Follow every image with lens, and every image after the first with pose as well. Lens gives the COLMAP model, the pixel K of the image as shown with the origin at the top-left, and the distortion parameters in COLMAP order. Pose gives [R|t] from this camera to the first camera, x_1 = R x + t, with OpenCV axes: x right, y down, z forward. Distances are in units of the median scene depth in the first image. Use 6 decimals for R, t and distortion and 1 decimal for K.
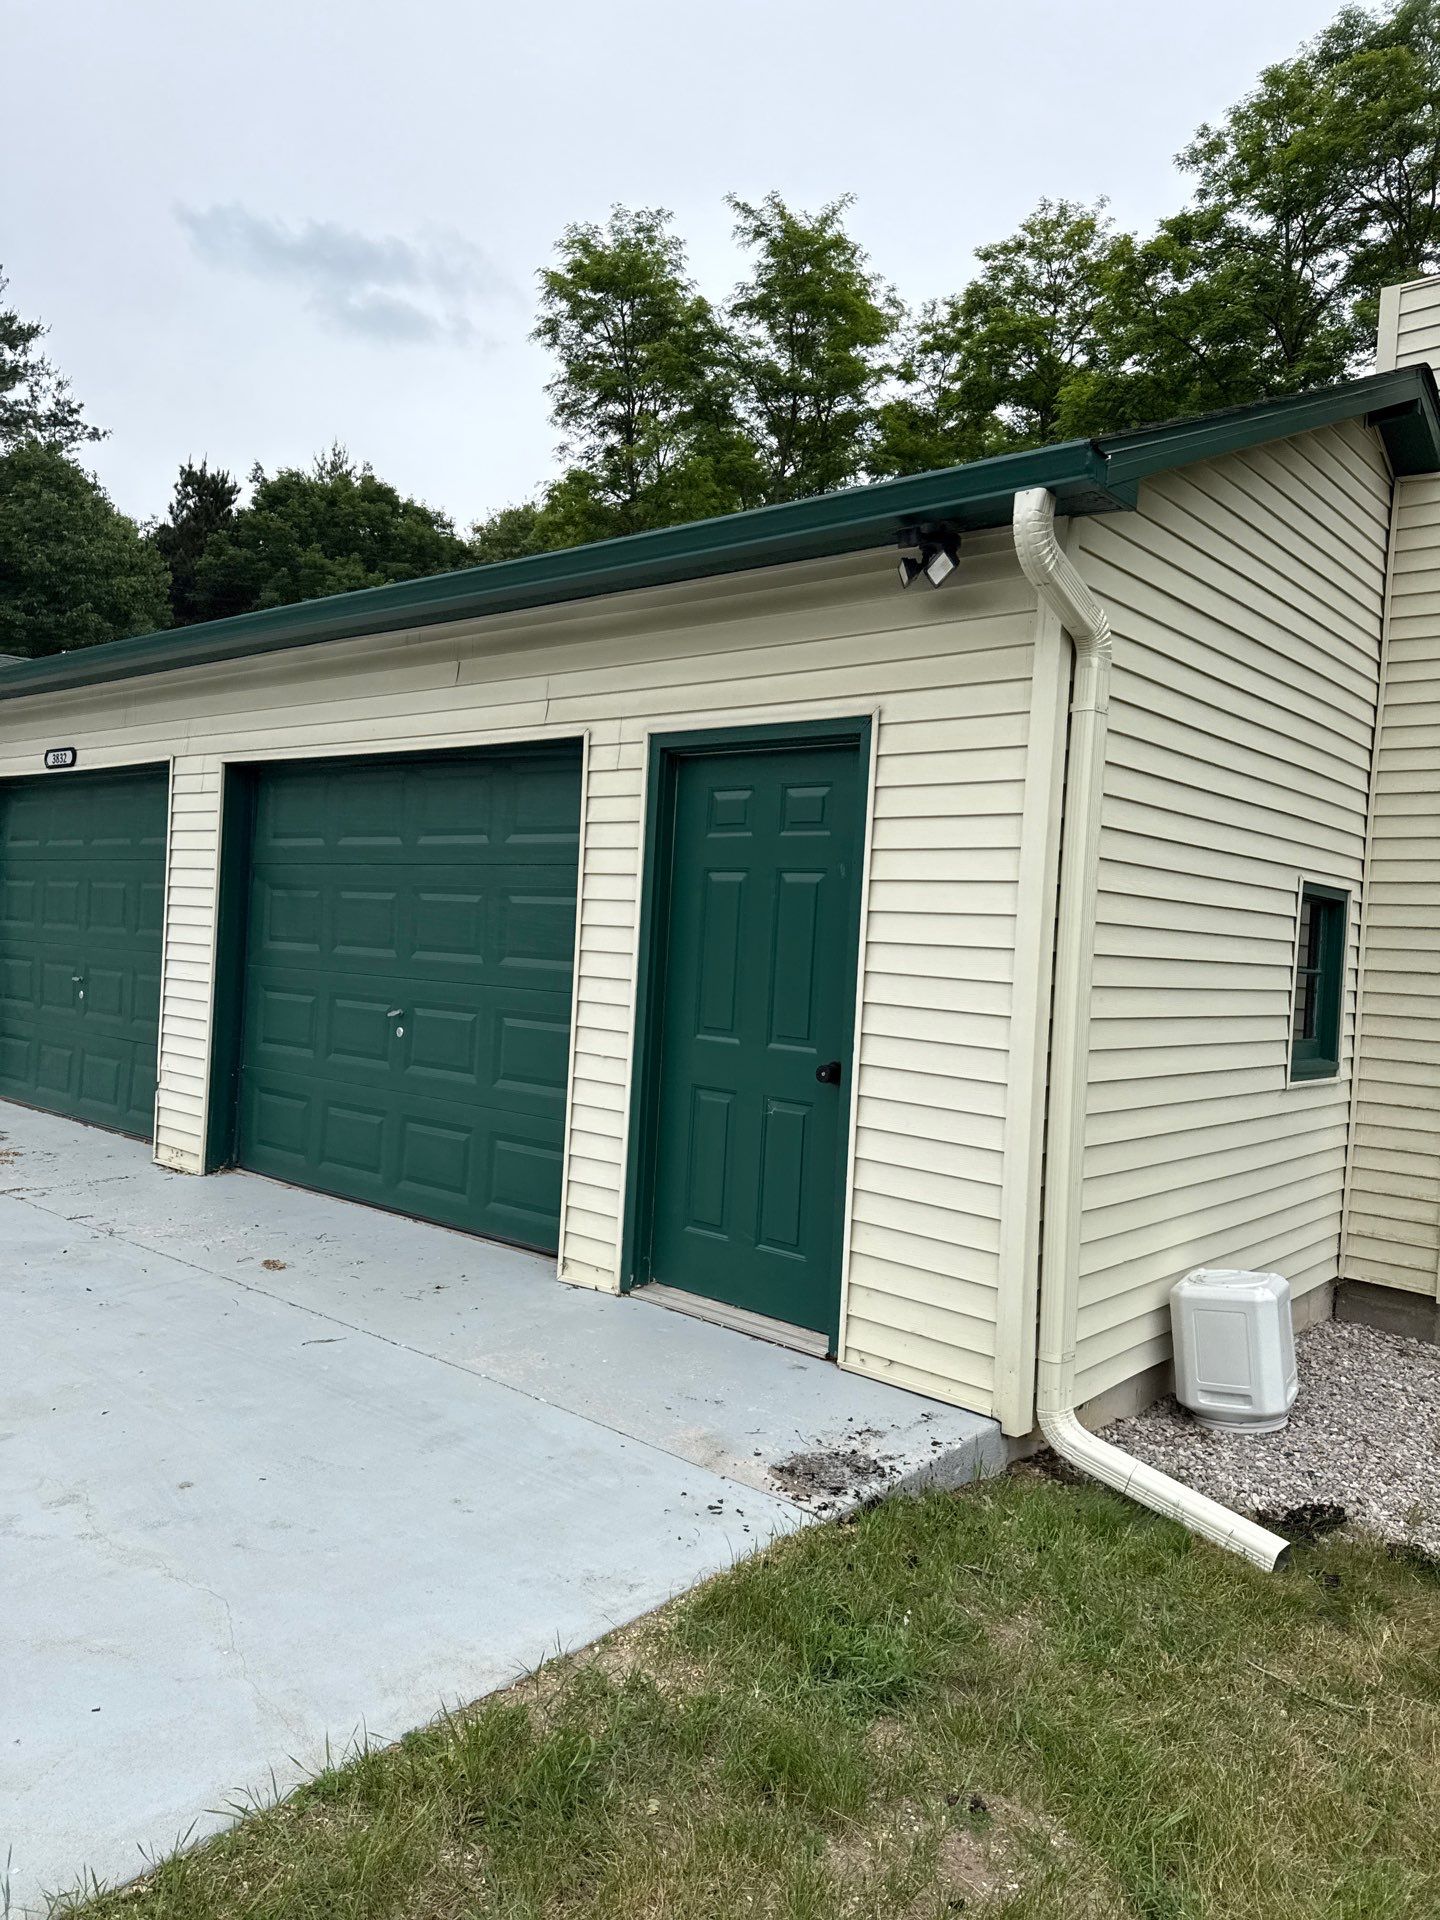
lens RADIAL K [[1336.7, 0, 720.0], [0, 1336.7, 960.0], [0, 0, 1]] dist [0.092506, -0.079445]
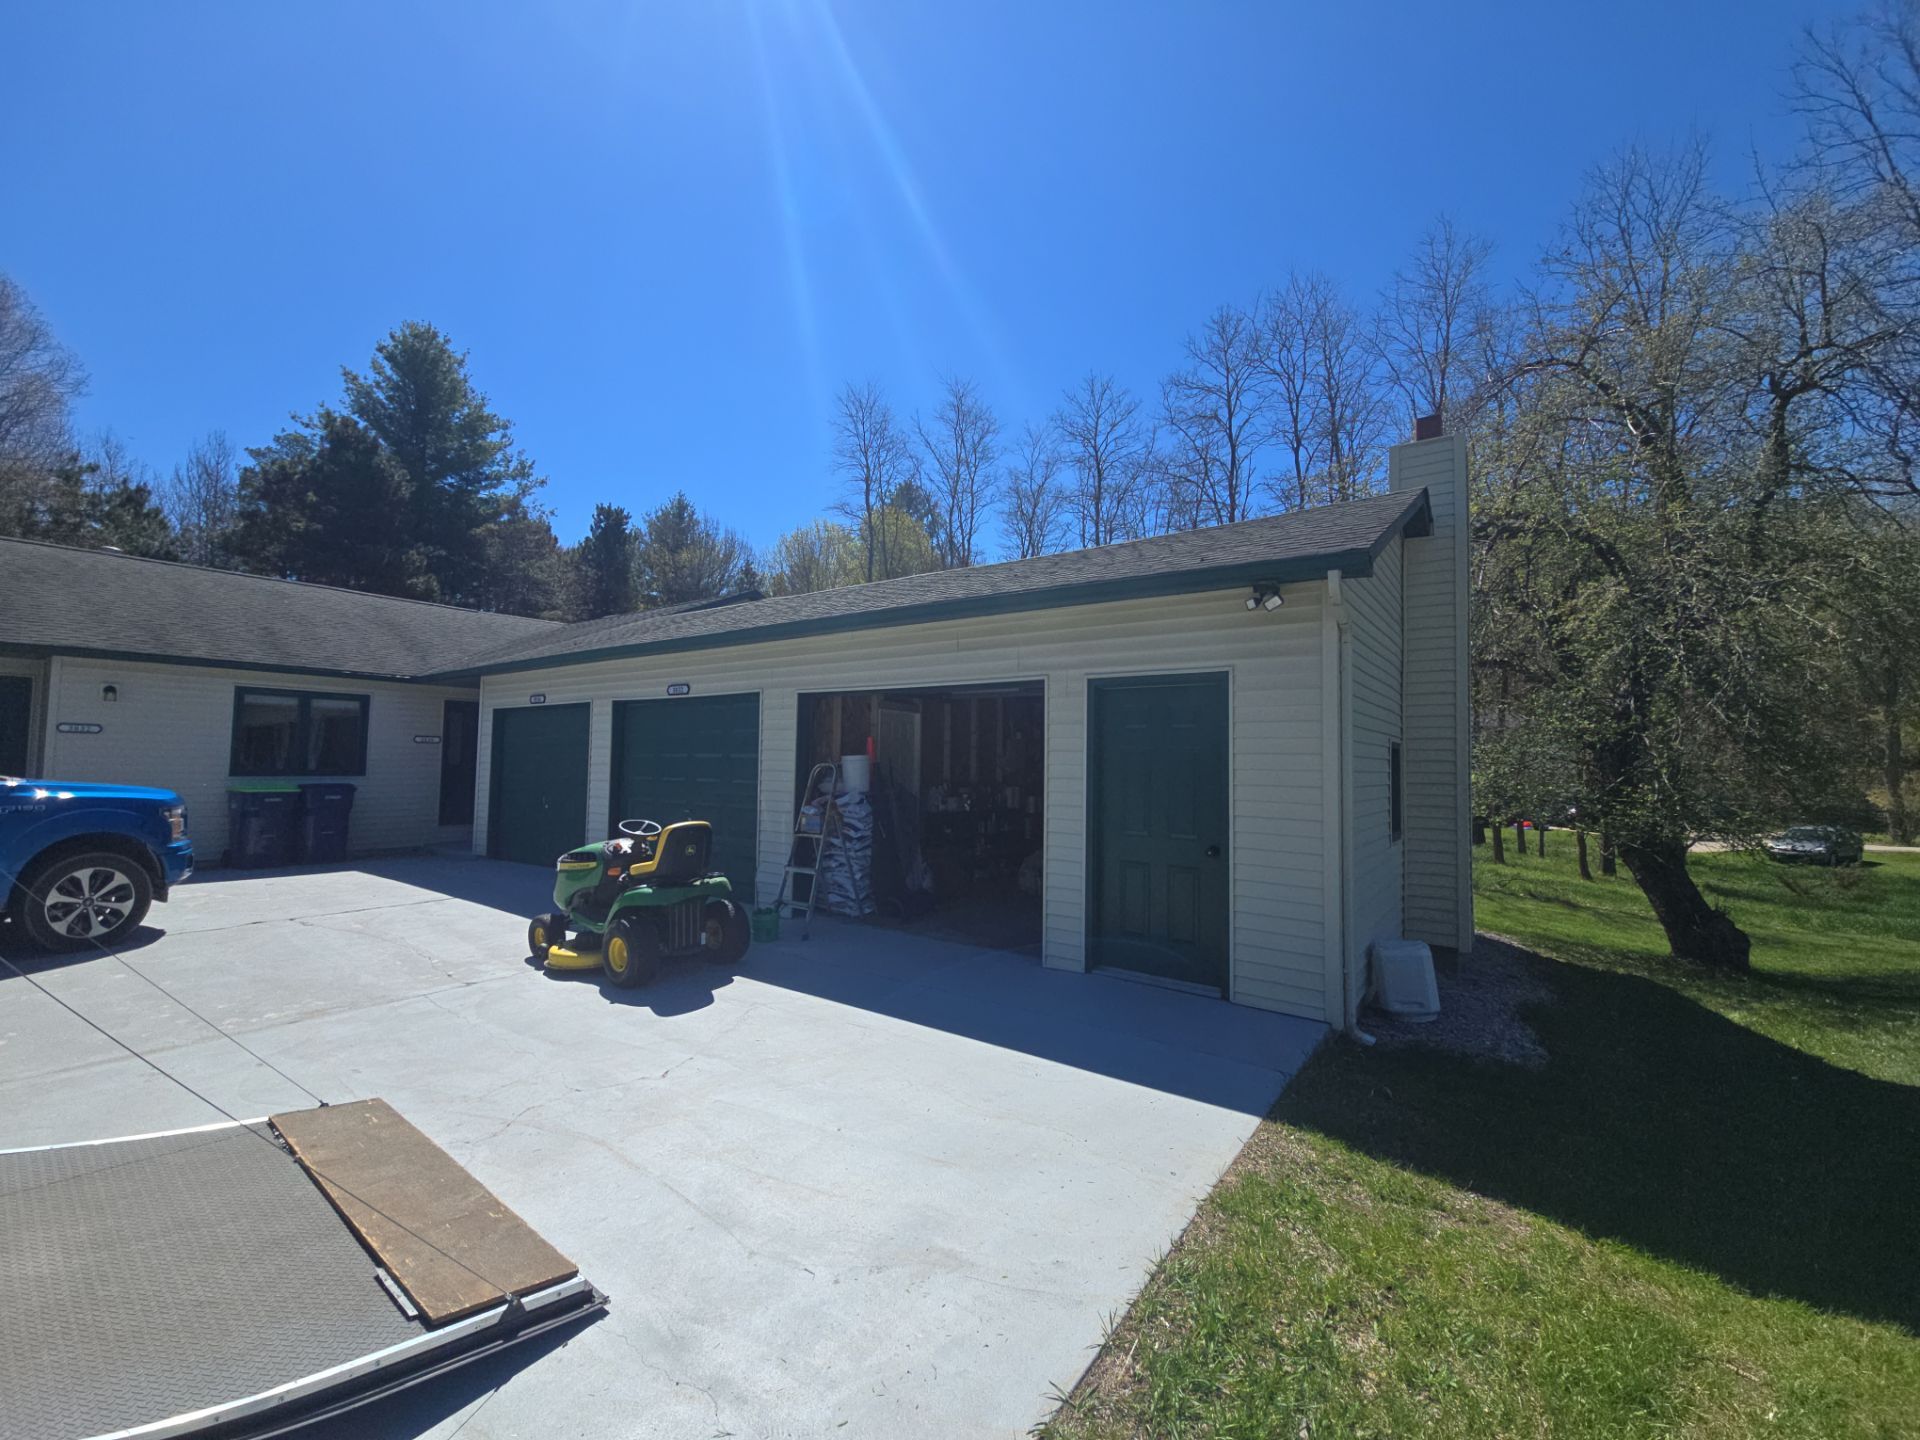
lens RADIAL K [[767.4, 0, 982.2], [0, 767.4, 727.2], [0, 0, 1]] dist [0.000531, 0.000023]
pose [[0.995750, -0.031124, 0.086674, -0.339963], [0.036546, 0.997426, -0.061692, -0.039239], [-0.084531, 0.064598, 0.994325, -0.097040]]
